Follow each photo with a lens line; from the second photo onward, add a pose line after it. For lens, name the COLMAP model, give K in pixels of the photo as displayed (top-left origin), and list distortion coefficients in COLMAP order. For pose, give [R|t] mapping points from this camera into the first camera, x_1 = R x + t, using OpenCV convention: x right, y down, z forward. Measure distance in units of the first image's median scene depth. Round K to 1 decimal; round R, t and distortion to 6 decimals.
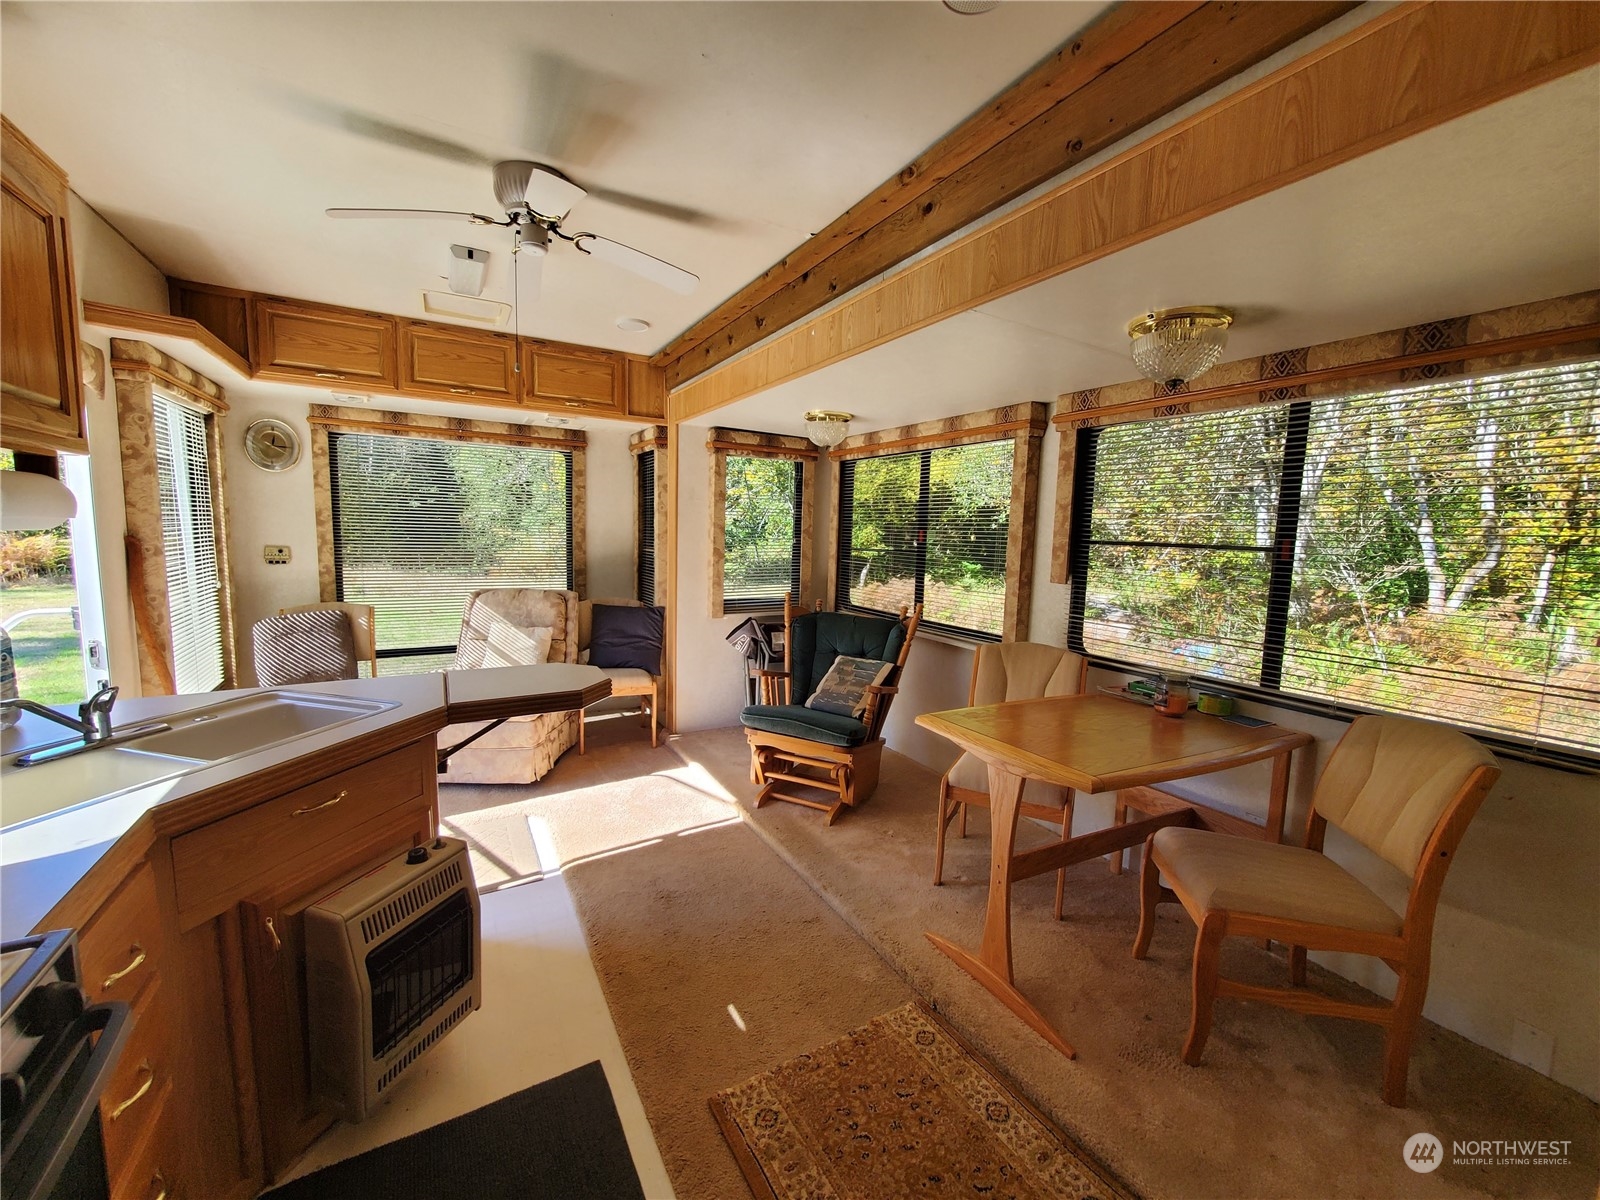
lens RADIAL K [[636.5, 0, 788.4], [0, 636.5, 597.1], [0, 0, 1]] dist [0.001033, 0.000050]
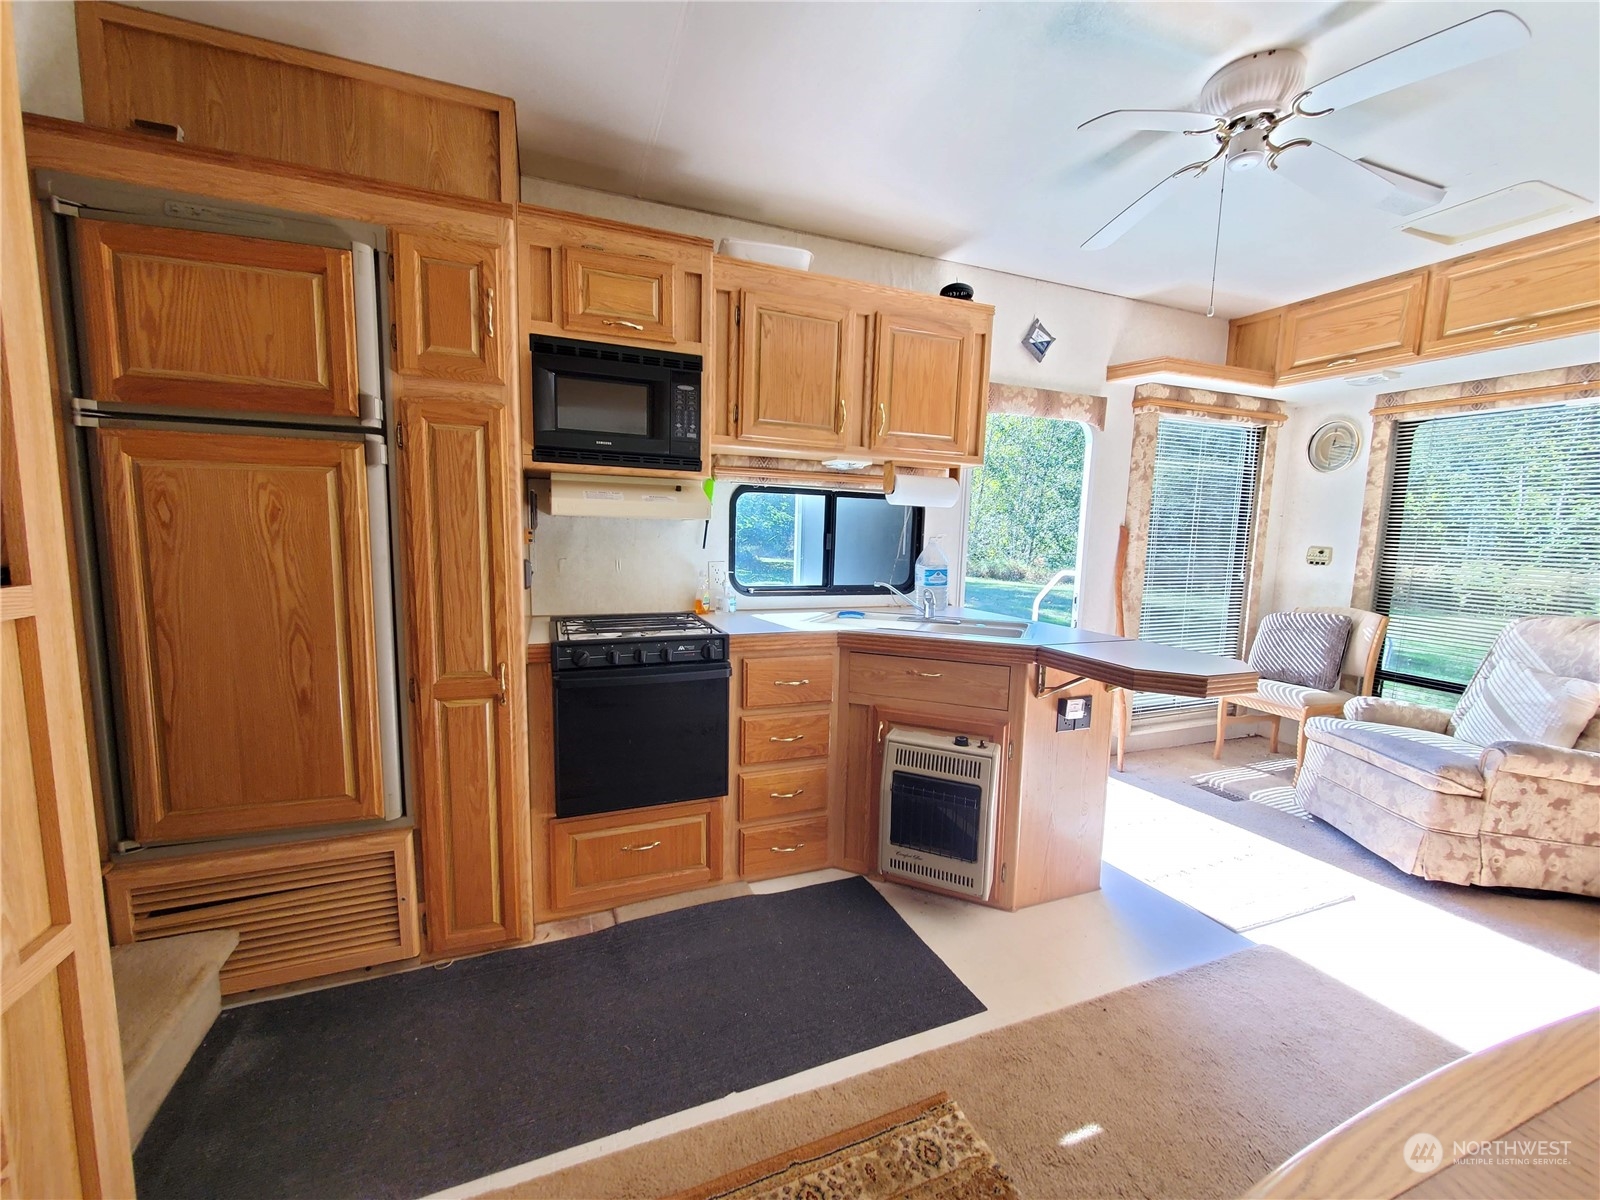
lens RADIAL K [[636.5, 0, 801.6], [0, 636.5, 599.2], [0, 0, 1]] dist [0.001033, 0.000050]
pose [[-0.129382, 0.084177, -0.988015, 0.339831], [-0.138556, 0.985080, 0.102071, 0.013188], [0.981867, 0.150102, -0.115788, 0.365105]]
